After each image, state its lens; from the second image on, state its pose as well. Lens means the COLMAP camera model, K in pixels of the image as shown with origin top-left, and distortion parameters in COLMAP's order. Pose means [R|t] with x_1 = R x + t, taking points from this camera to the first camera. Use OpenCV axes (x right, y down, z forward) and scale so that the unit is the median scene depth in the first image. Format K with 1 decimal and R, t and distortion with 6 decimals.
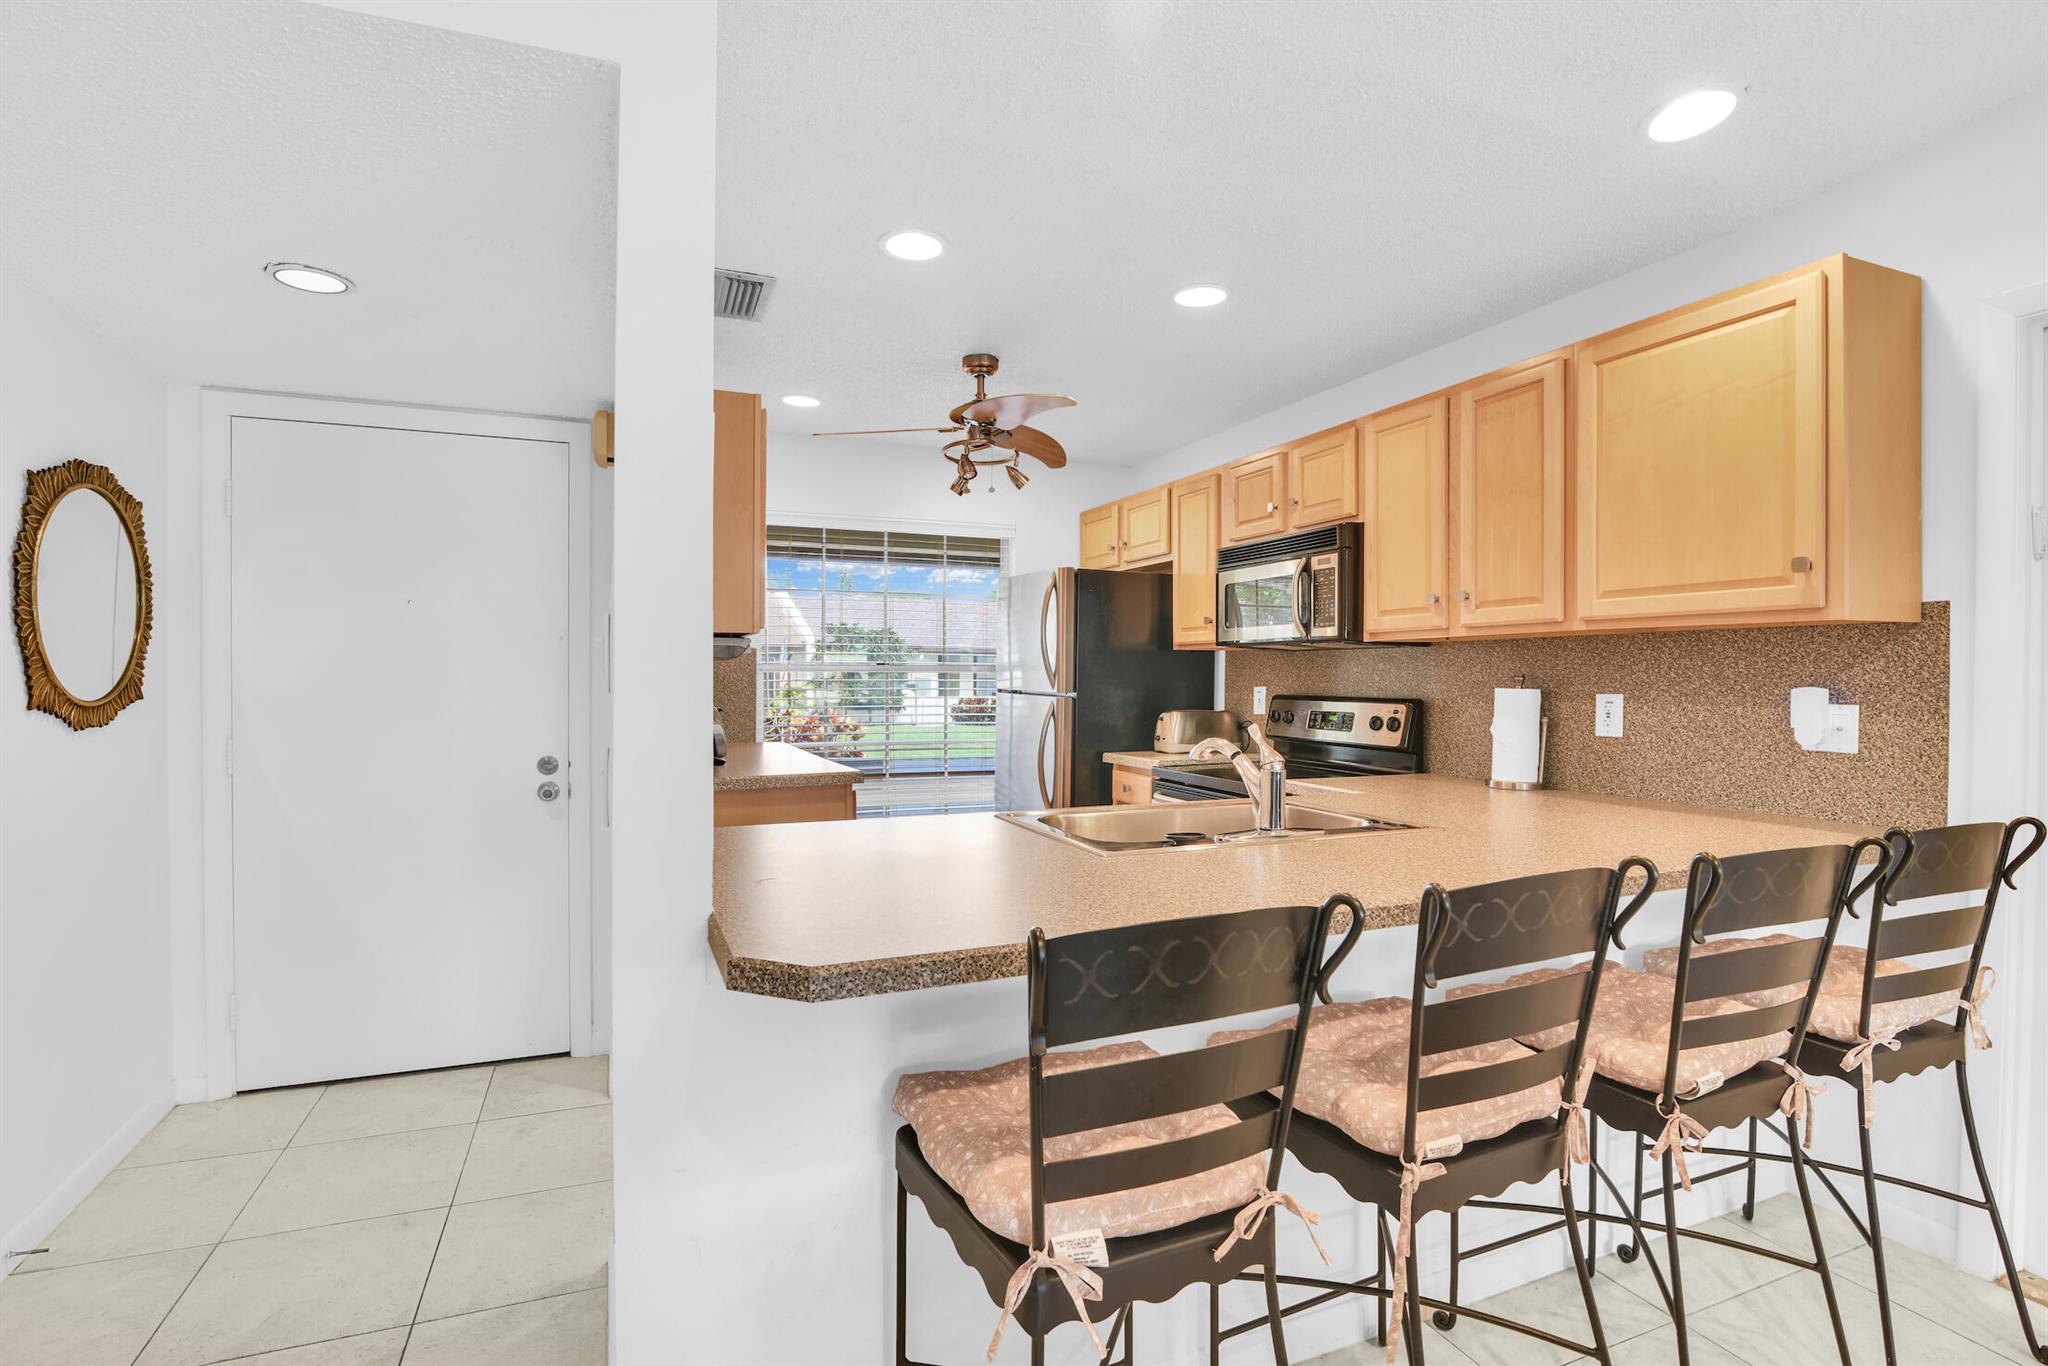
lens RADIAL K [[974.5, 0, 986.8], [0, 974.5, 682.6], [0, 0, 1]] dist [-0.001026, -0.000162]
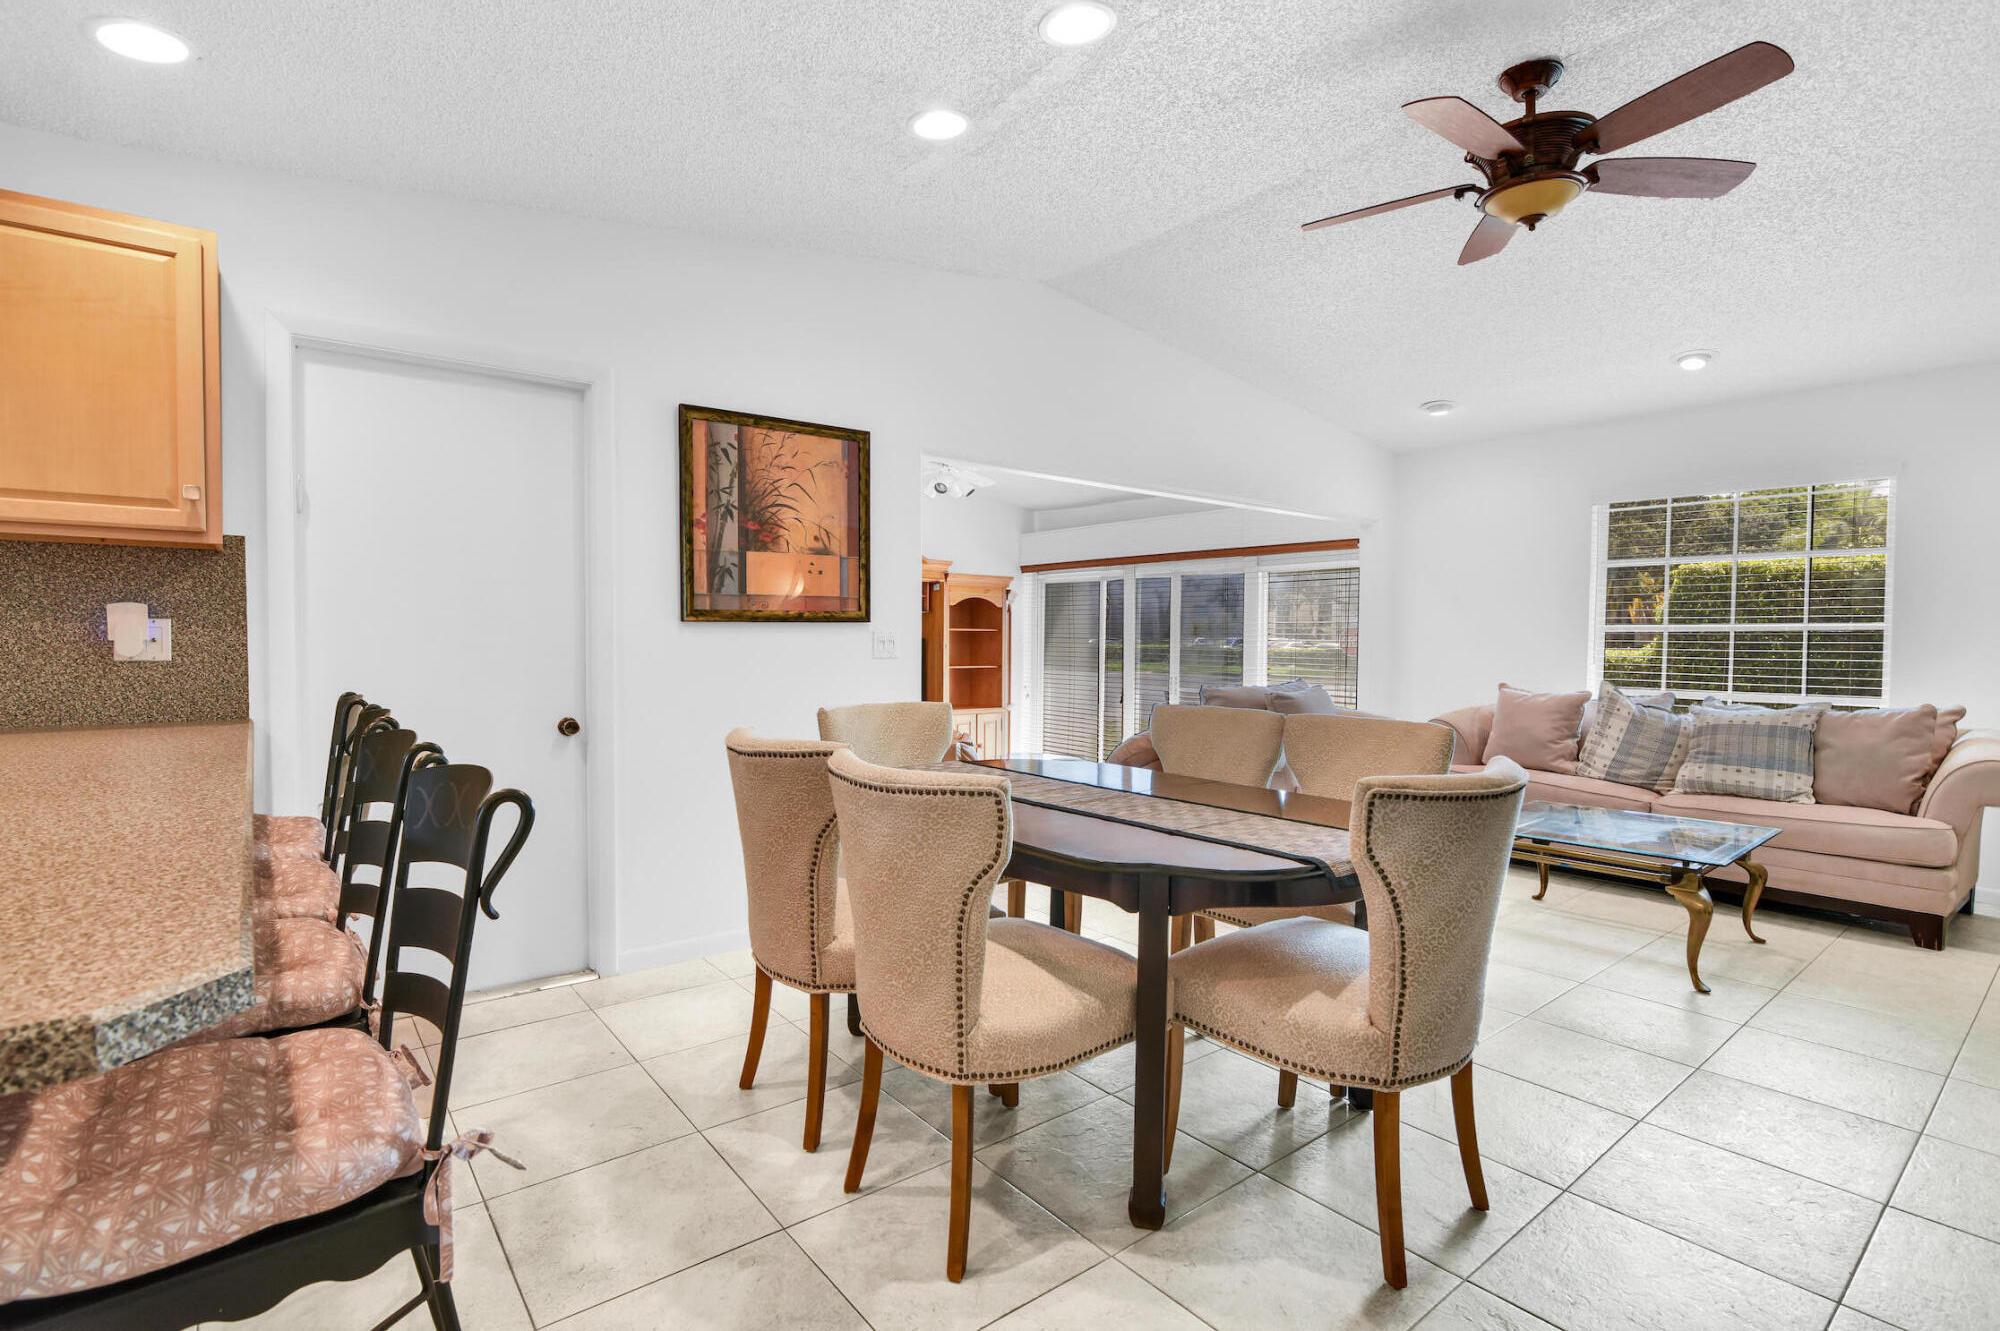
lens RADIAL K [[928.0, 0, 1004.1], [0, 928.0, 671.5], [0, 0, 1]] dist [-0.021606, 0.000616]
pose [[-0.283502, -0.038868, 0.958184, -0.276714], [-0.001333, 0.999193, 0.040137, 0.026622], [-0.958971, 0.010102, -0.283325, 0.234471]]
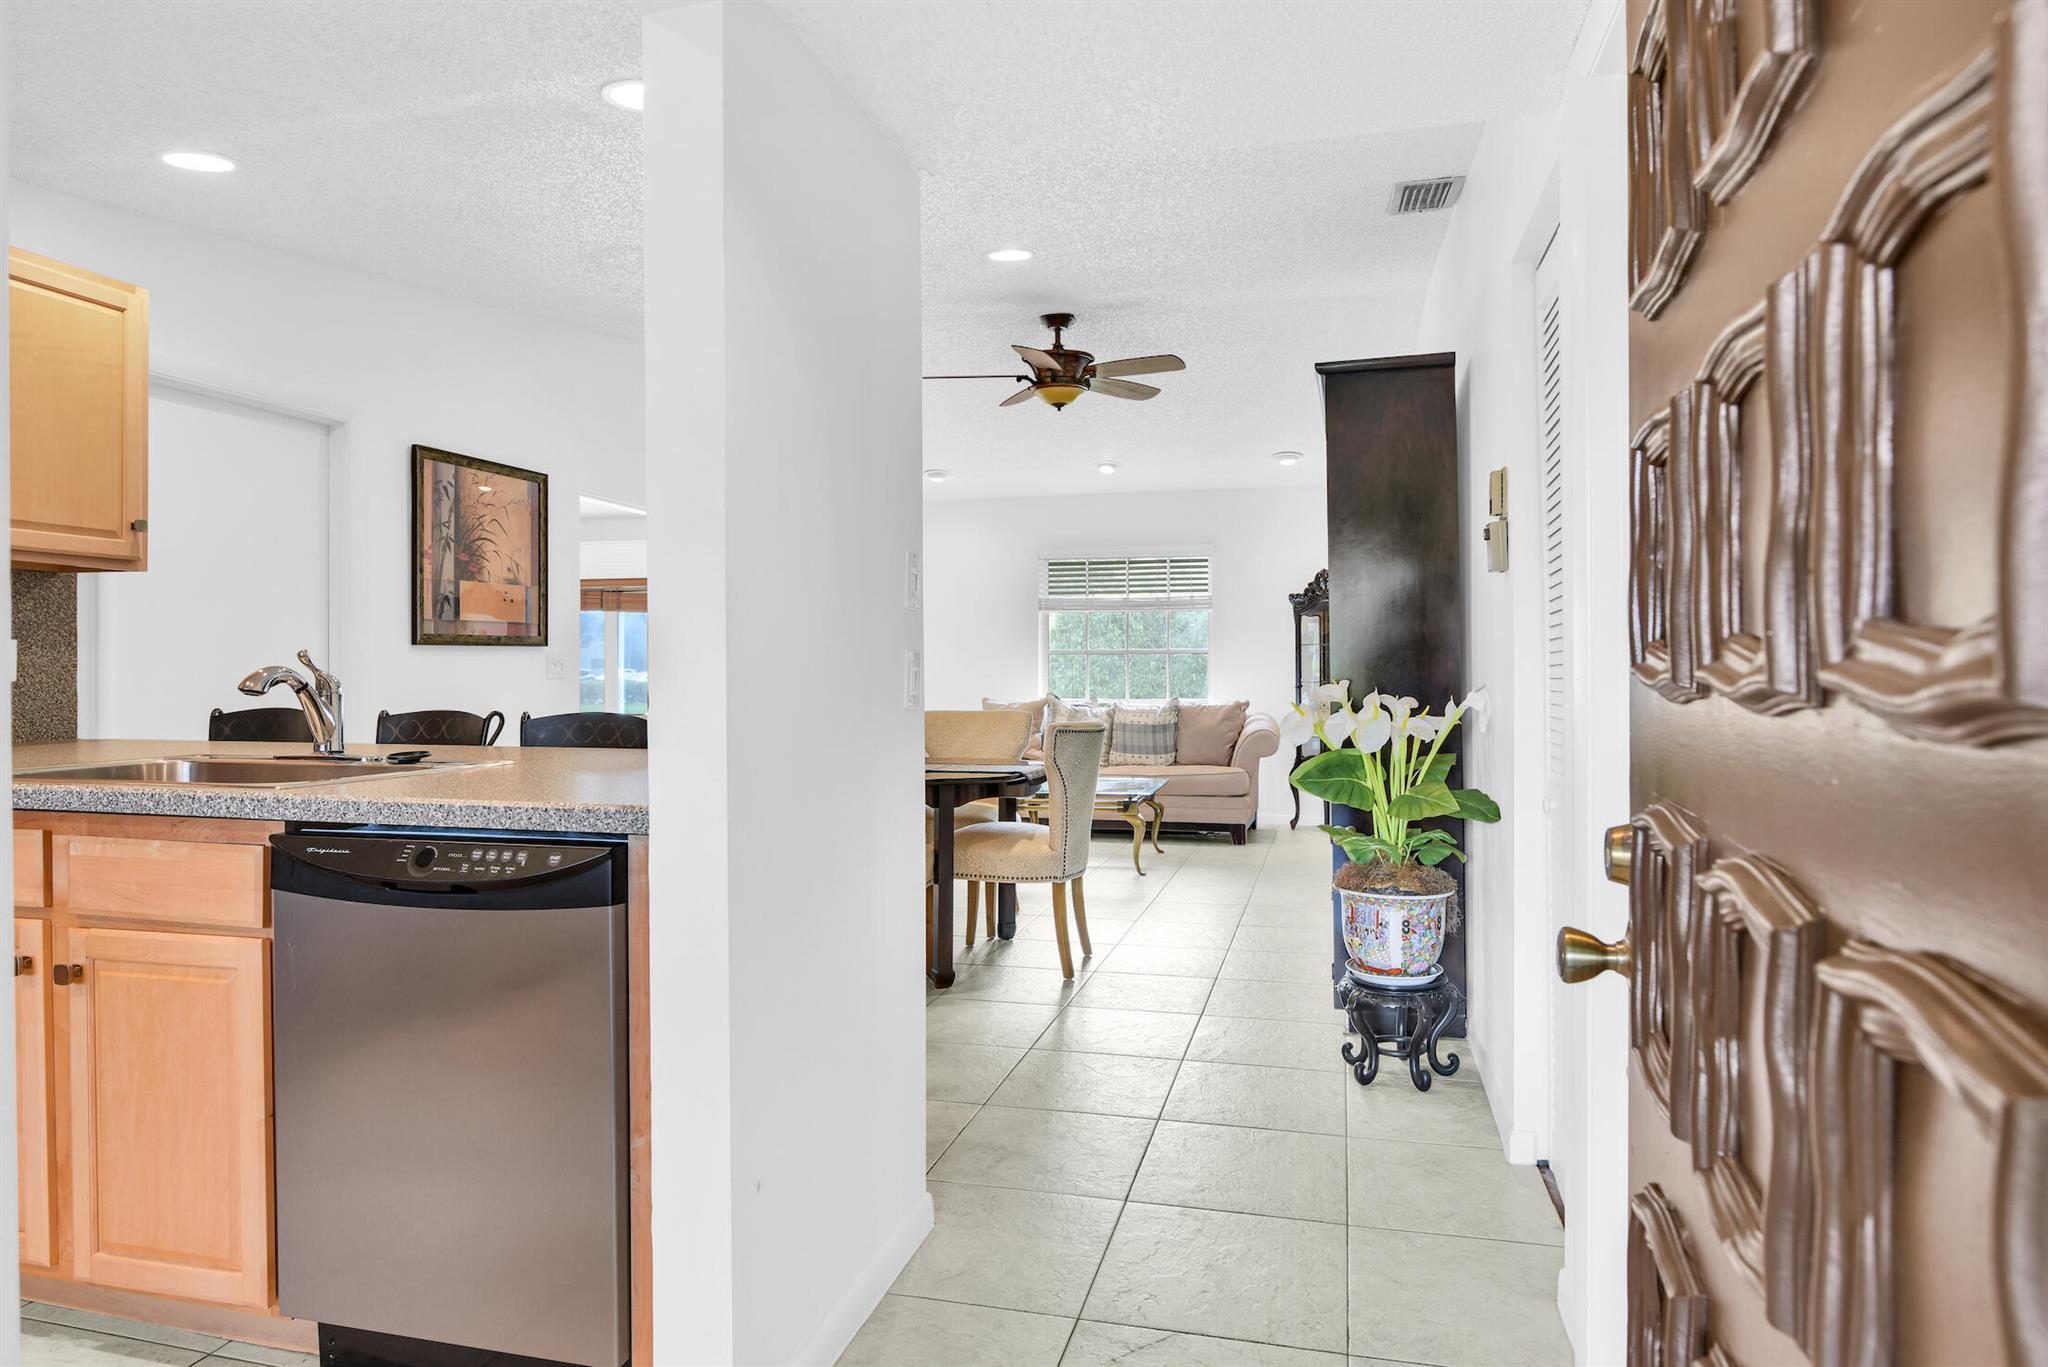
lens RADIAL K [[1185.4, 0, 1031.4], [0, 1185.4, 671.5], [0, 0, 1]] dist [-0.001624, -0.000635]
pose [[-0.803322, -0.001921, 0.595541, -0.594954], [0.003347, 0.999964, 0.007741, 0.035477], [-0.595535, 0.008212, -0.803287, 0.922145]]
